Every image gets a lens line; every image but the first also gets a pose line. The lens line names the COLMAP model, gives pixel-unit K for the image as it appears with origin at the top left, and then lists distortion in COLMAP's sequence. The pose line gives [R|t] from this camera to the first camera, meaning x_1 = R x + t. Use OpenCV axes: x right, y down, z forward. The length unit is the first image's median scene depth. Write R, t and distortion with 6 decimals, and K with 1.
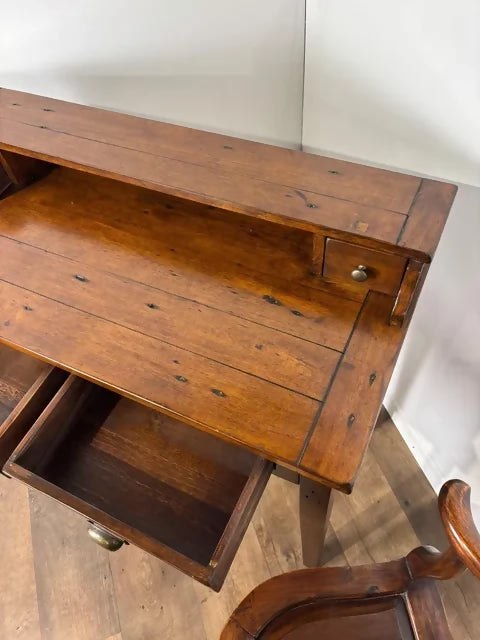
lens RADIAL K [[479.8, 0, 240.0], [0, 479.8, 320.0], [0, 0, 1]] dist [0.042842, -0.048091]
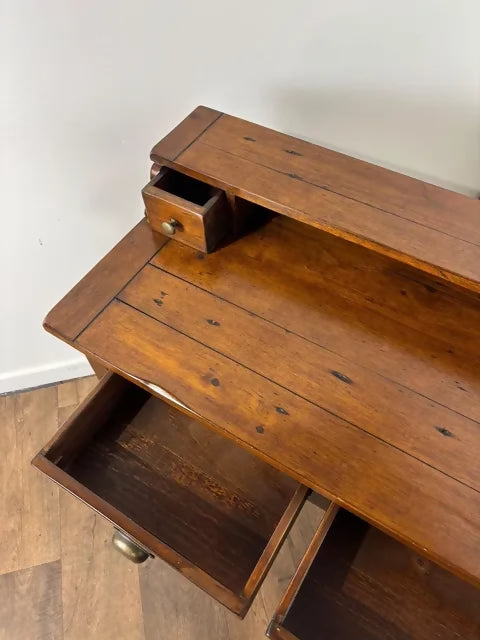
lens RADIAL K [[485.5, 0, 240.0], [0, 485.5, 320.0], [0, 0, 1]] dist [0.053640, -0.089404]
pose [[0.992536, 0.121946, 0.000948, -0.479941], [-0.121941, 0.992342, 0.019705, -0.165397], [0.001462, -0.019673, 0.999805, 0.171670]]
